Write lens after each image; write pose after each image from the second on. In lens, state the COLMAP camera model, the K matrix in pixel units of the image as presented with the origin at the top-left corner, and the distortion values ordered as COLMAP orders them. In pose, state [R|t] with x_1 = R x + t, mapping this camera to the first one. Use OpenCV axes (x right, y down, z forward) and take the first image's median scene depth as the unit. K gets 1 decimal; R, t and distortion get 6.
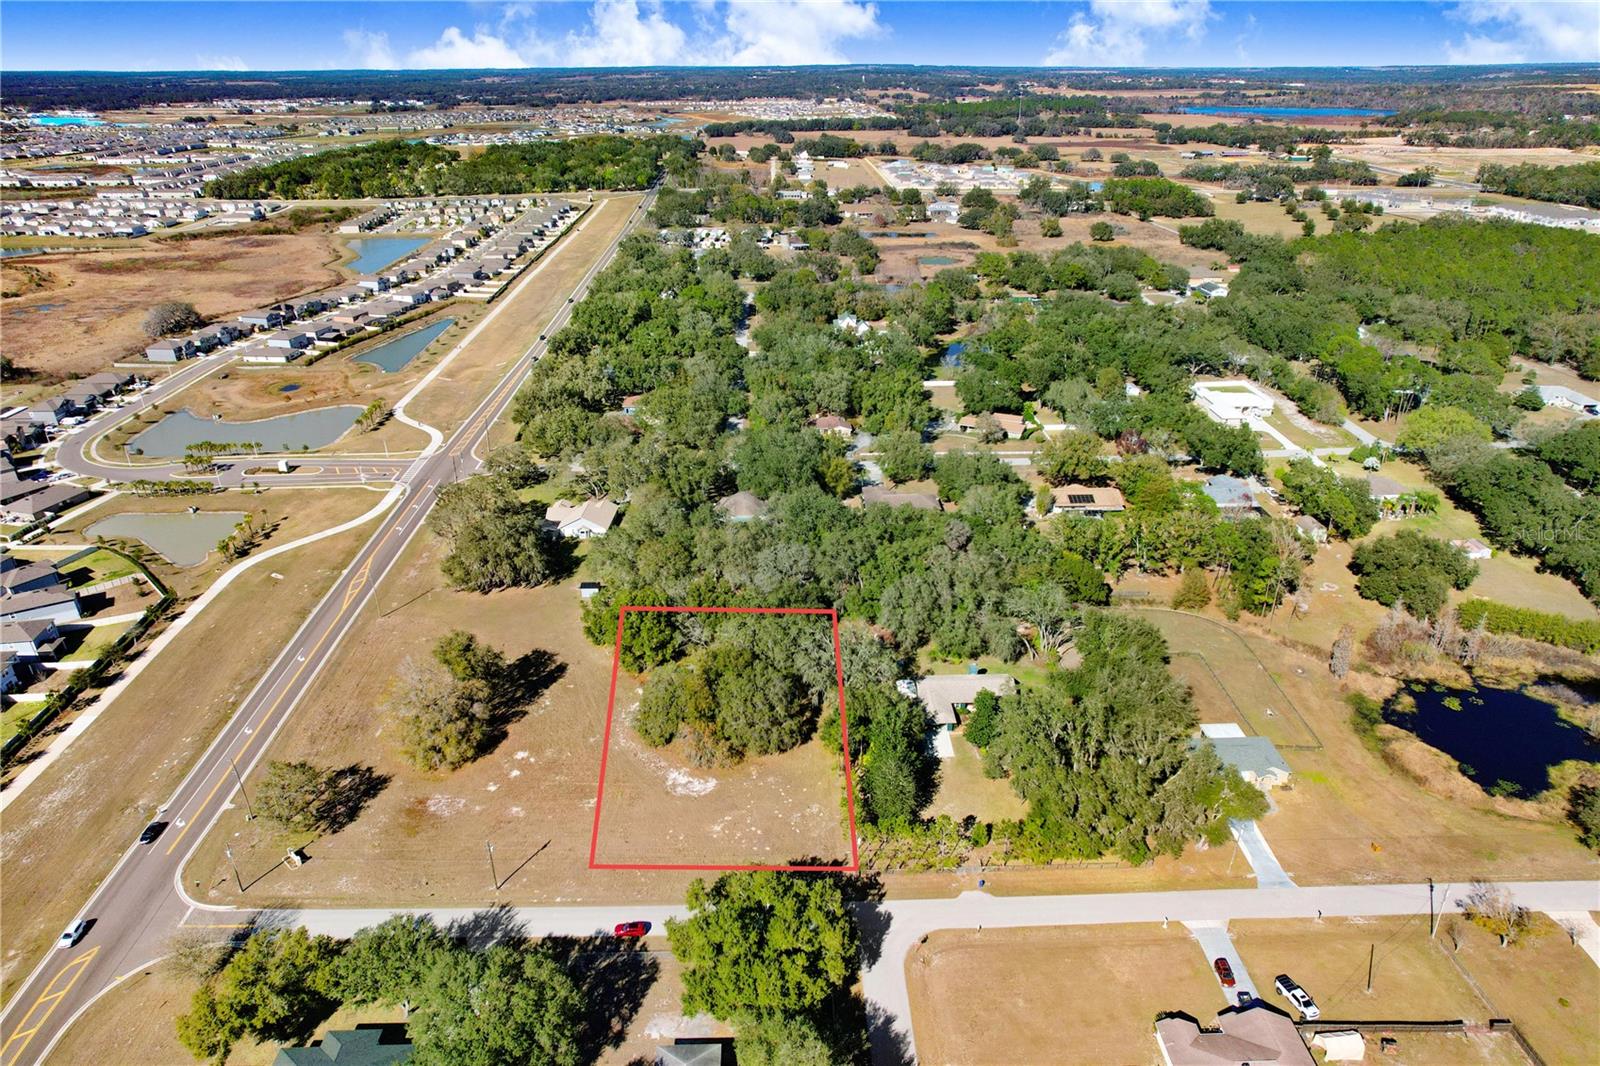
lens RADIAL K [[1020.8, 0, 800.0], [0, 1020.8, 533.0], [0, 0, 1]] dist [-0.006743, 0.001519]
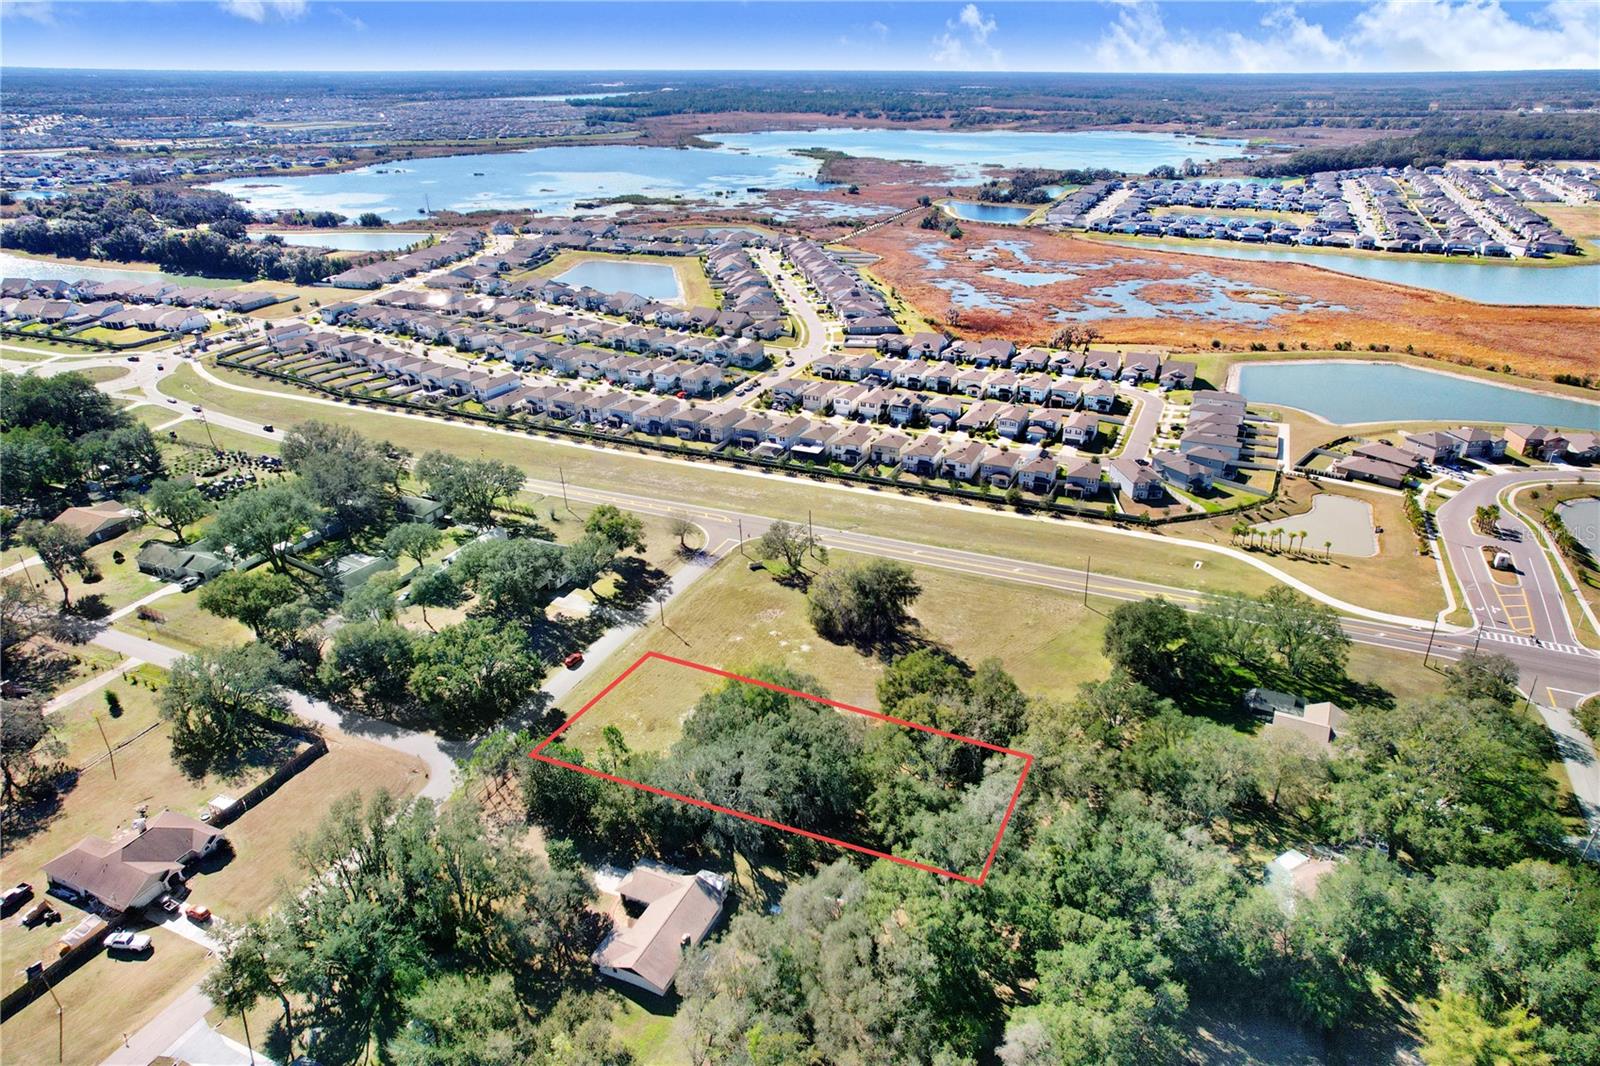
lens RADIAL K [[1050.9, 0, 765.7], [0, 1050.9, 529.2], [0, 0, 1]] dist [-0.010542, 0.004035]
pose [[-0.439309, 0.376871, -0.815460, 0.616519], [-0.372720, 0.749462, 0.547163, -0.478377], [0.817366, 0.544312, -0.188778, 1.009305]]
